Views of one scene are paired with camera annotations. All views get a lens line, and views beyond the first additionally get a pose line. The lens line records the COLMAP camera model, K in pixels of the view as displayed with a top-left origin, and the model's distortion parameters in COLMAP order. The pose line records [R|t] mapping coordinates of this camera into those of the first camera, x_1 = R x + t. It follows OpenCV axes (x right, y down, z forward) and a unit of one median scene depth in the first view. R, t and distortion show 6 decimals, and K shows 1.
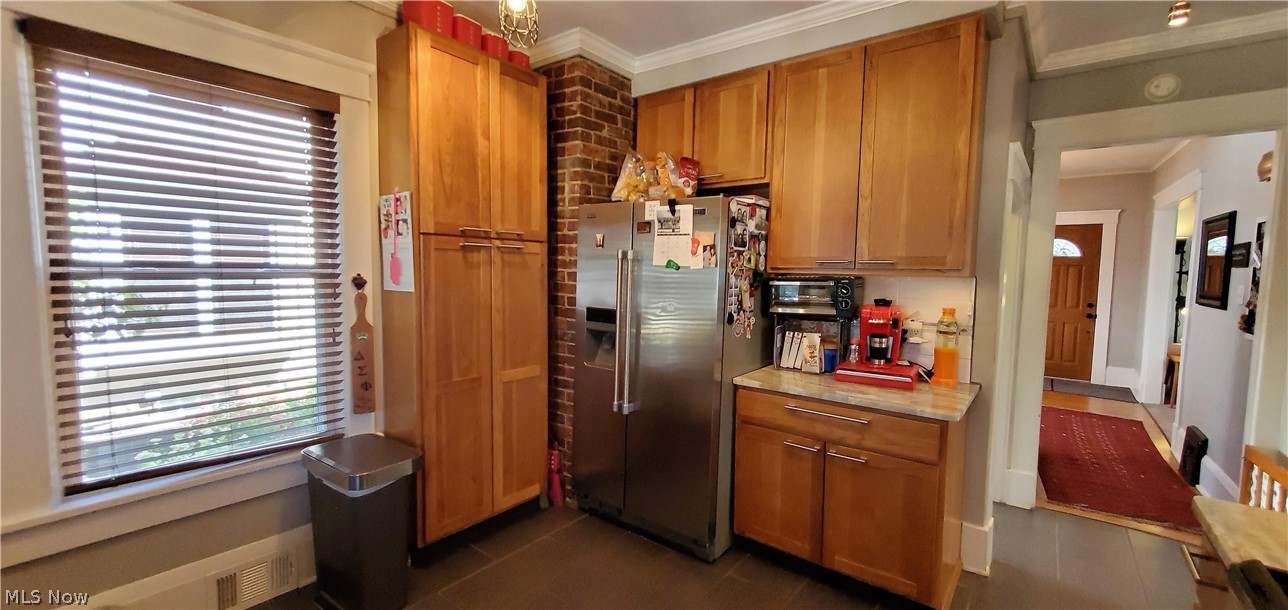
lens RADIAL K [[516.9, 0, 648.1], [0, 516.9, 302.9], [0, 0, 1]] dist [0.009536, -0.002392]
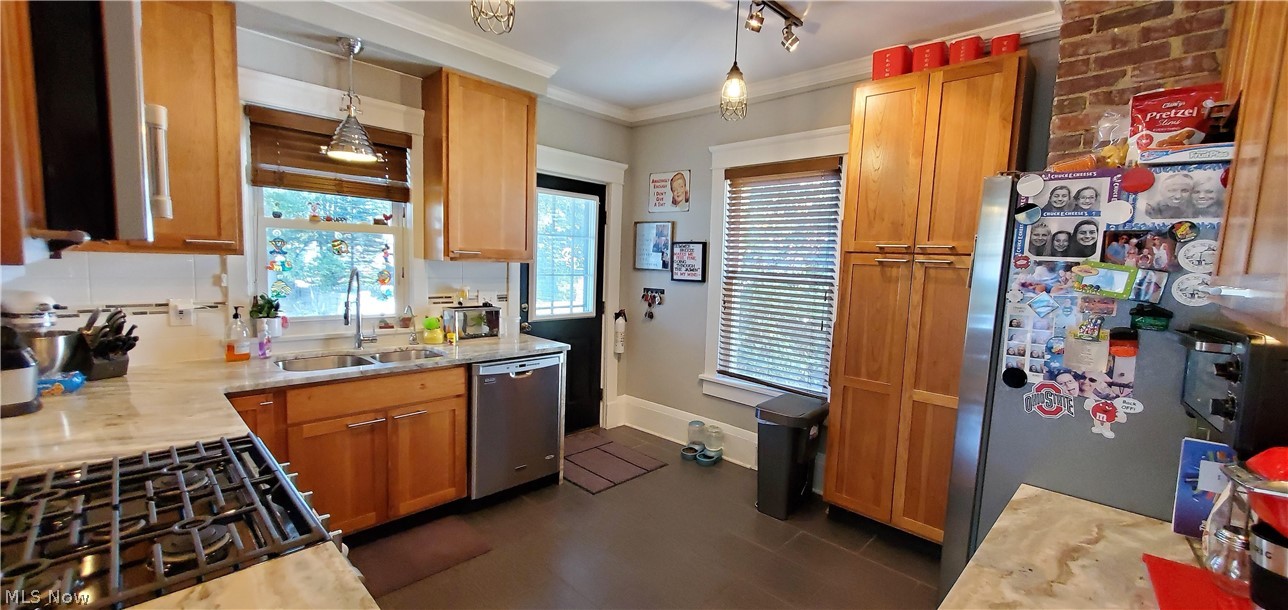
lens RADIAL K [[516.9, 0, 655.2], [0, 516.9, 307.1], [0, 0, 1]] dist [0.009536, -0.002392]
pose [[-0.115033, 0.072895, -0.990683, 0.778346], [-0.110227, 0.990208, 0.085659, -0.054017], [0.987227, 0.119054, -0.105872, 0.639240]]
